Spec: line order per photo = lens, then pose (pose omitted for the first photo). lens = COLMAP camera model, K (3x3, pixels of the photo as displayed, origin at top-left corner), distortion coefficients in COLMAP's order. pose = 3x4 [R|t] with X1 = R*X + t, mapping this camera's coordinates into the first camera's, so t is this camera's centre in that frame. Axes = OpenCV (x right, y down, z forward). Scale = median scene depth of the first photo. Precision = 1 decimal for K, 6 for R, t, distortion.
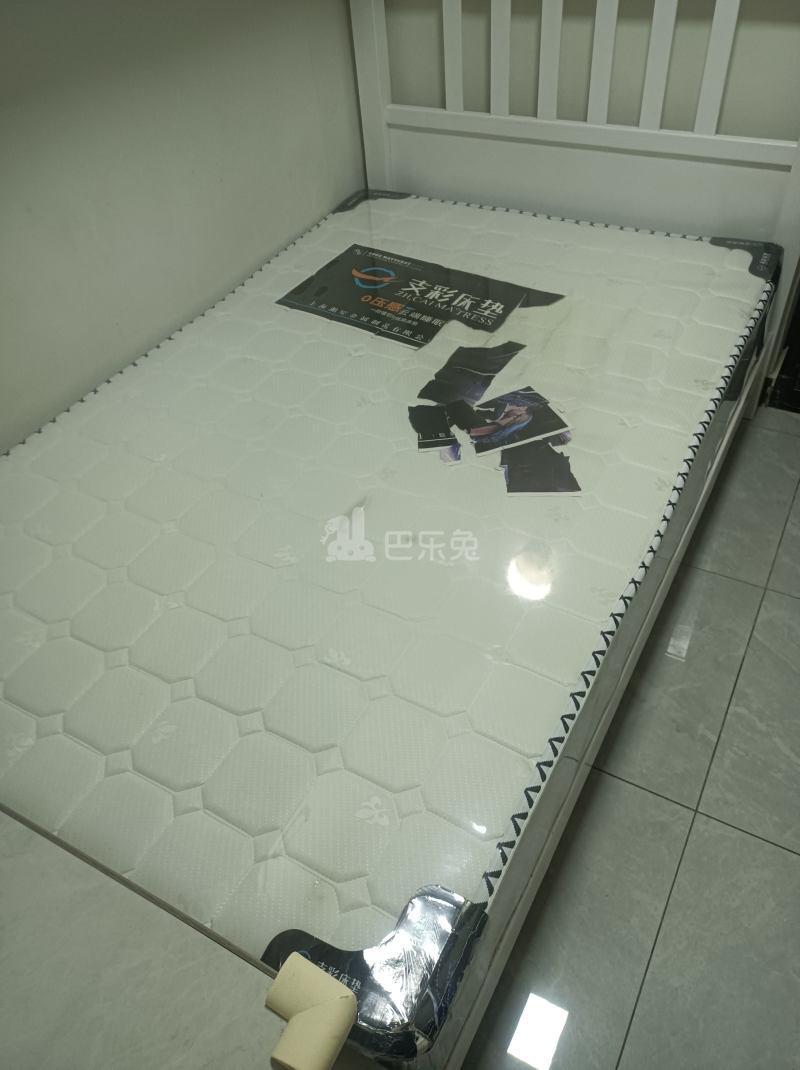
lens RADIAL K [[786.6, 0, 411.8], [0, 786.6, 537.8], [0, 0, 1]] dist [0.031551, -0.018868]
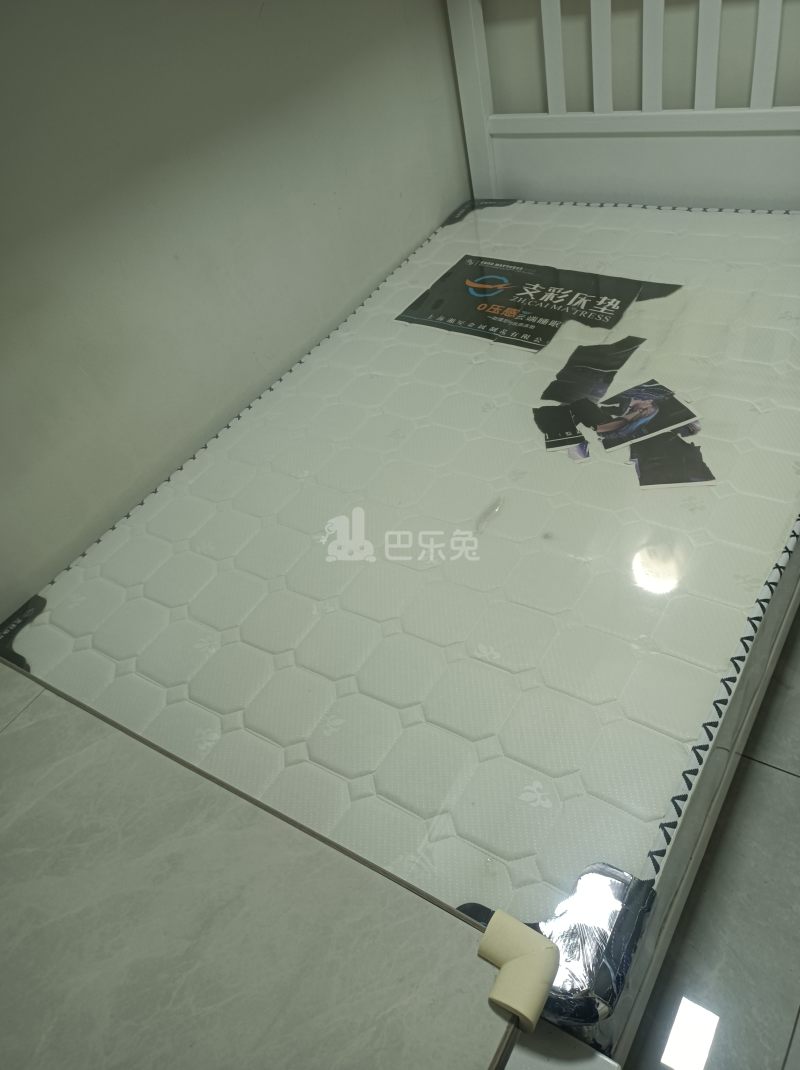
lens RADIAL K [[786.6, 0, 415.2], [0, 786.6, 540.4], [0, 0, 1]] dist [0.031551, -0.018868]
pose [[0.990145, -0.053702, -0.129342, -0.034782], [0.053610, 0.998553, -0.004198, 0.001472], [0.129381, -0.002777, 0.991591, -0.044158]]
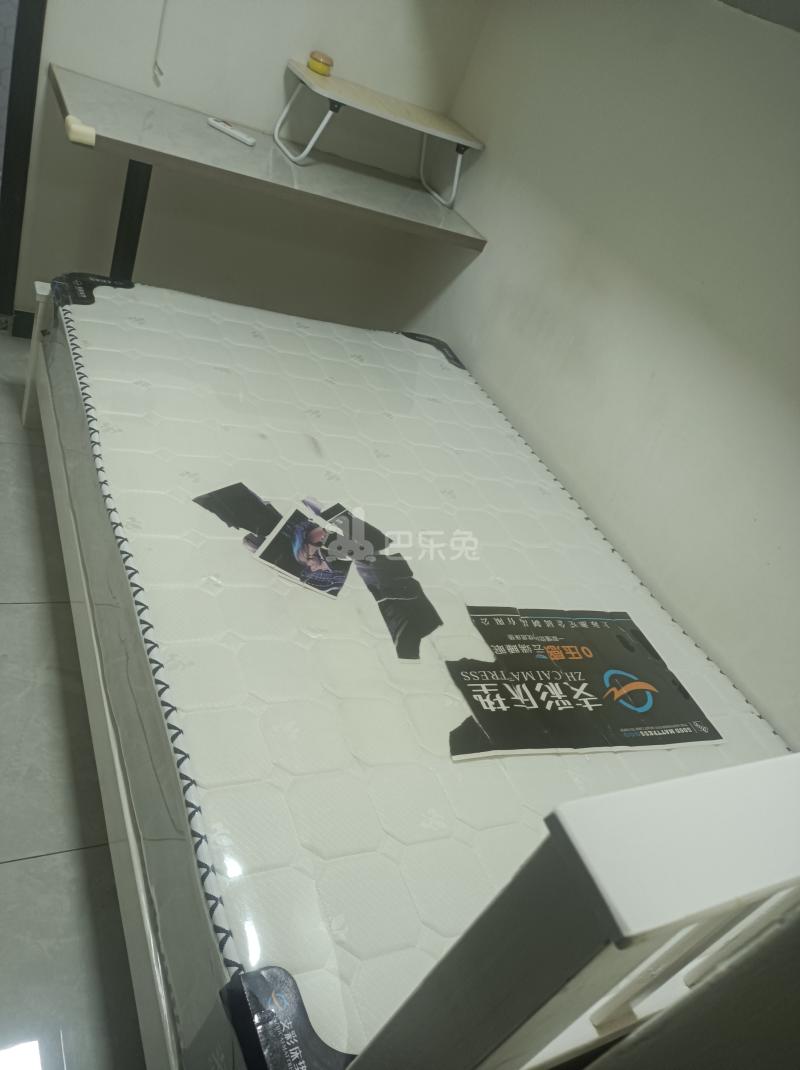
lens RADIAL K [[786.6, 0, 396.2], [0, 786.6, 531.5], [0, 0, 1]] dist [0.031551, -0.018868]
pose [[-0.574590, 0.346489, -0.741480, 0.800344], [-0.762622, 0.102181, 0.638722, -0.881694], [0.297075, 0.932472, 0.205528, 0.828520]]
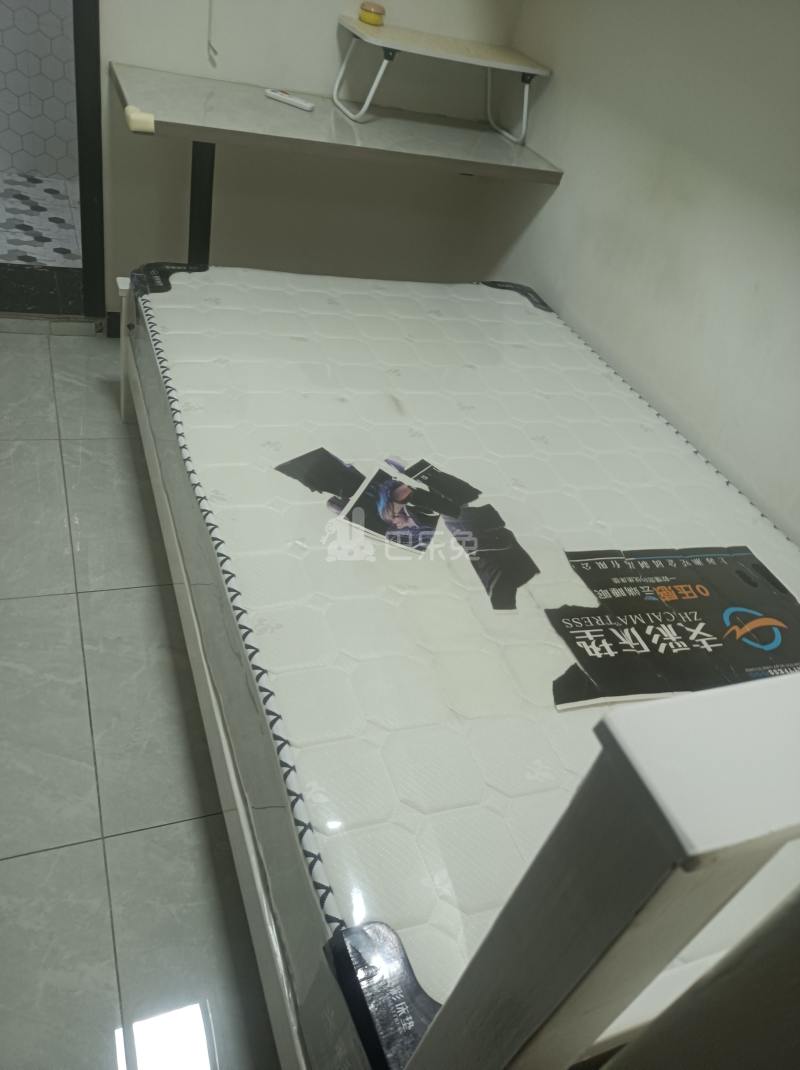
lens RADIAL K [[786.6, 0, 398.6], [0, 786.6, 530.9], [0, 0, 1]] dist [0.031551, -0.018868]
pose [[-0.639974, 0.423022, -0.641471, 0.764747], [-0.650169, 0.146815, 0.745470, -0.881901], [0.409528, 0.894146, 0.181078, 0.874254]]
